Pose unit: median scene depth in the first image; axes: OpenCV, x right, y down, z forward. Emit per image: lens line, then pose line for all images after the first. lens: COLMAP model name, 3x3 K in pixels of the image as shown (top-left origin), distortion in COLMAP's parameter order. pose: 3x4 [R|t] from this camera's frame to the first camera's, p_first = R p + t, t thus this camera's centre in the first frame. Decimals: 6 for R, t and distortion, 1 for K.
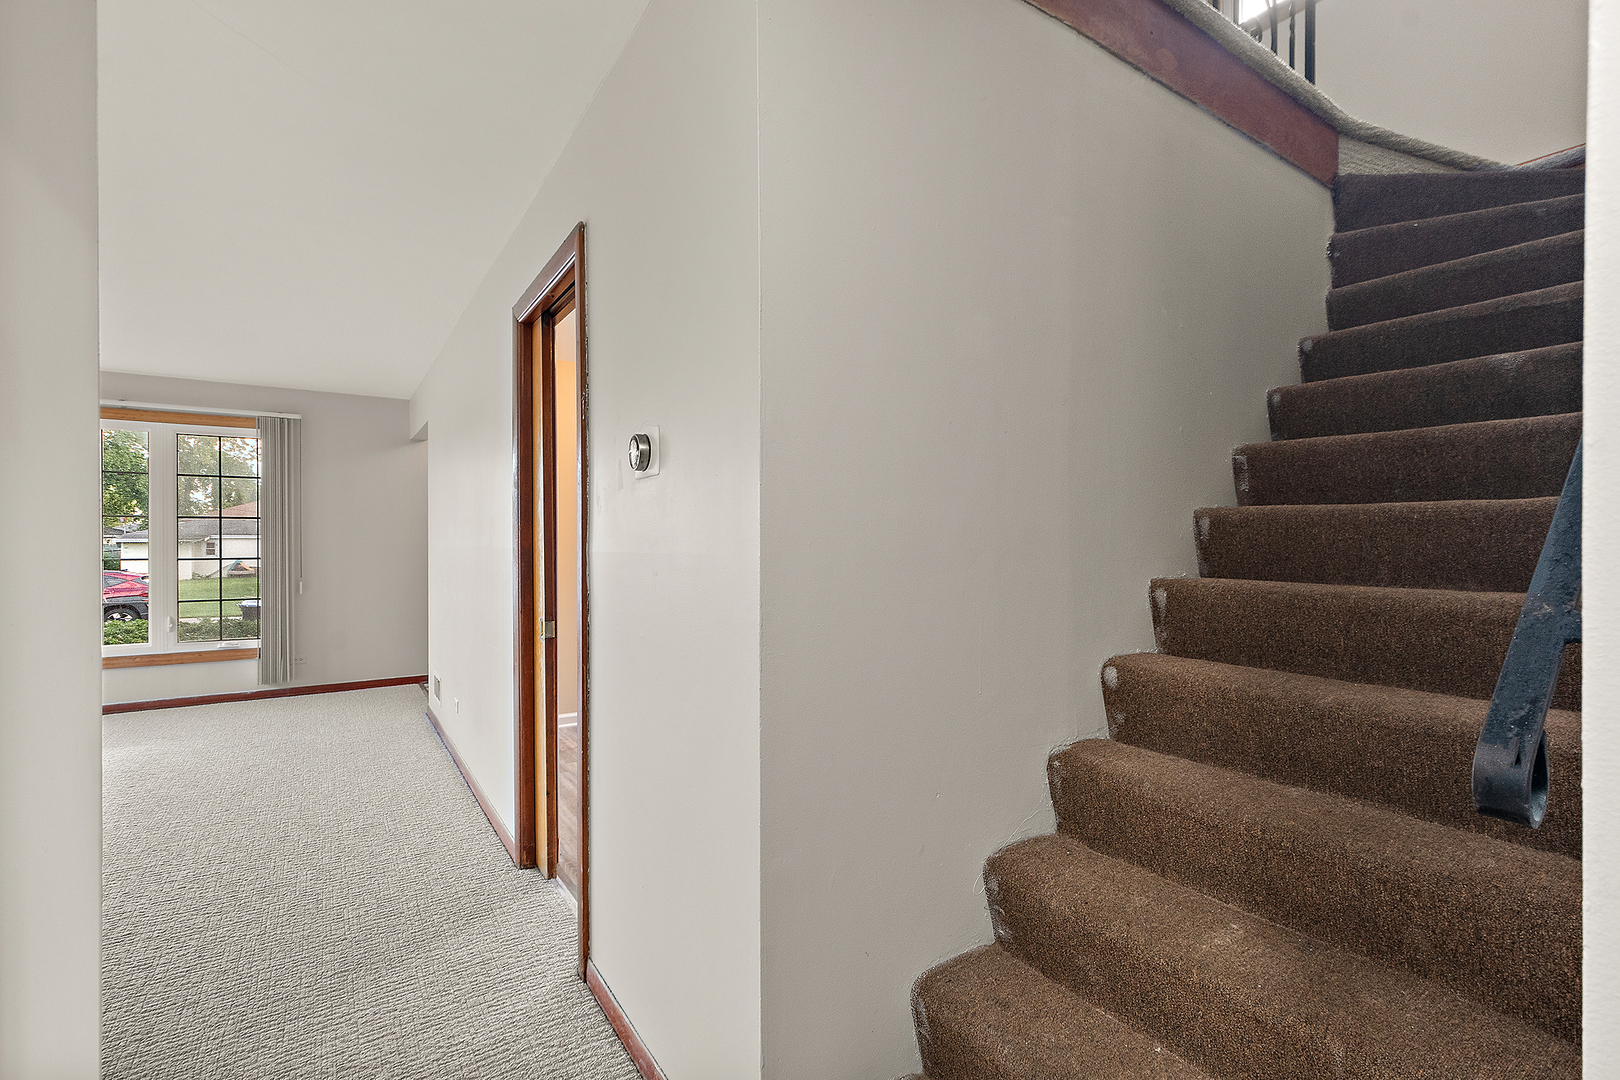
lens RADIAL K [[730.8, 0, 820.0], [0, 730.8, 543.4], [0, 0, 1]] dist [-0.007995, 0.003306]
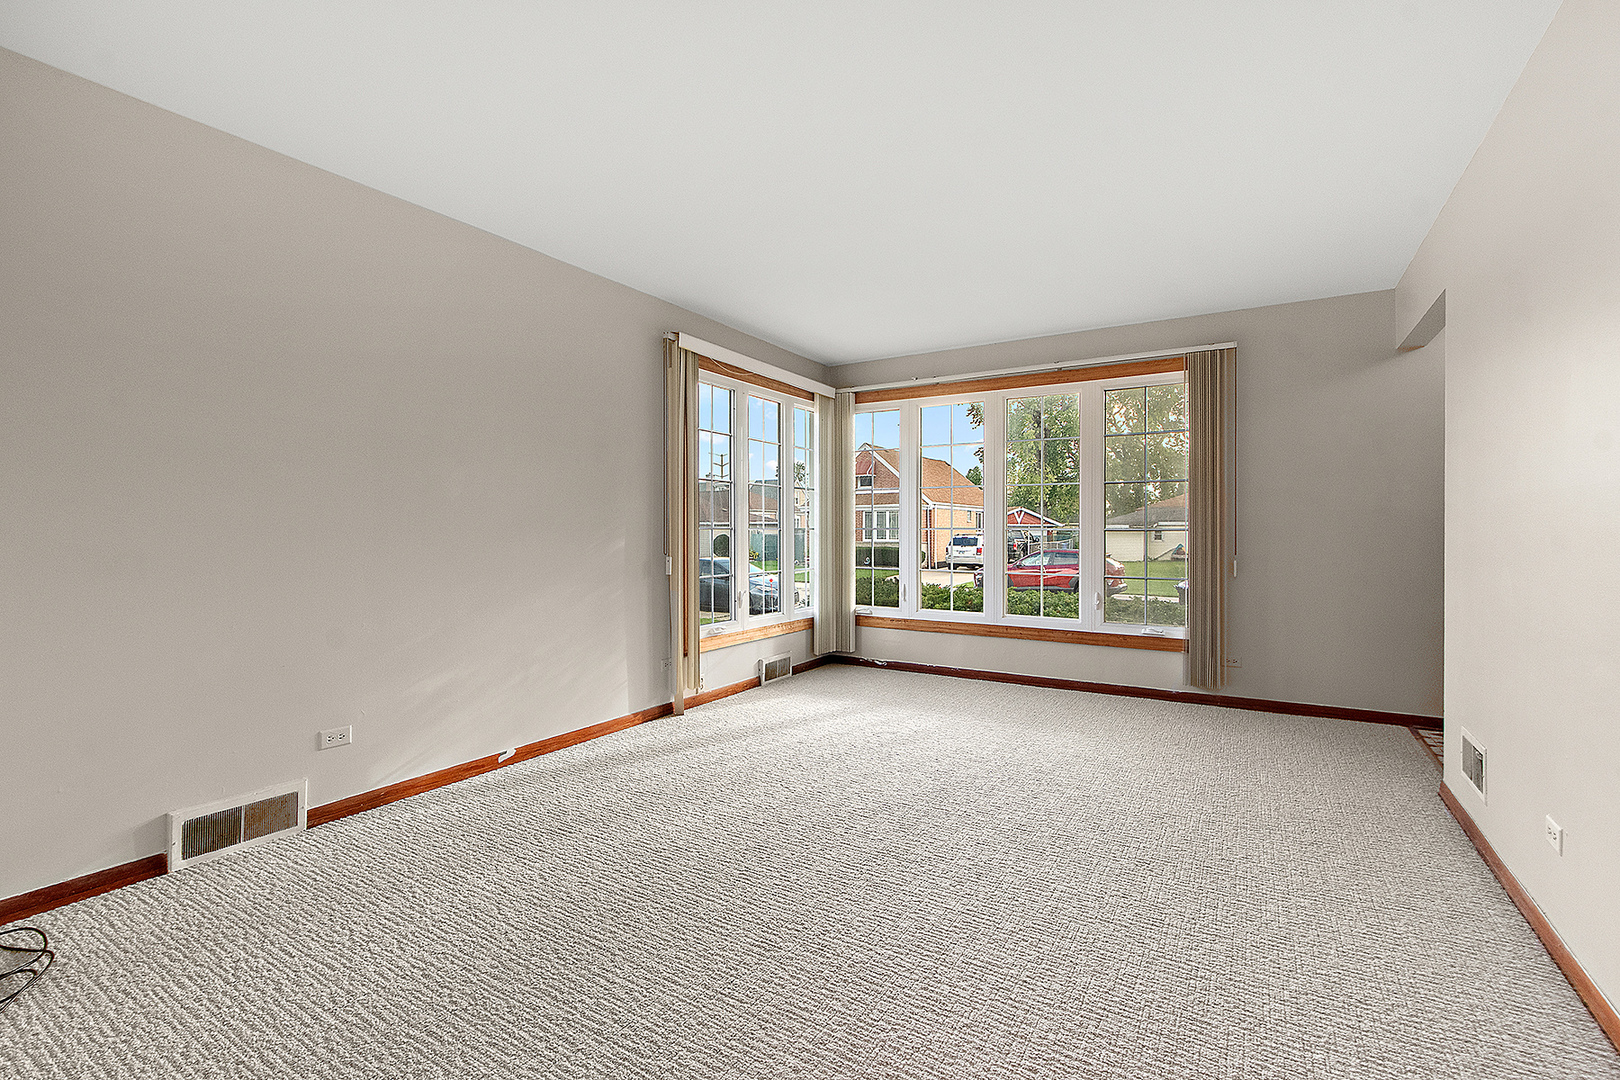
lens RADIAL K [[730.8, 0, 798.5], [0, 730.8, 533.6], [0, 0, 1]] dist [-0.007995, 0.003306]
pose [[0.401039, 0.005774, -0.916043, -0.199337], [-0.003354, 0.999983, 0.004835, 0.023013], [0.916055, 0.001134, 0.401051, 0.278590]]
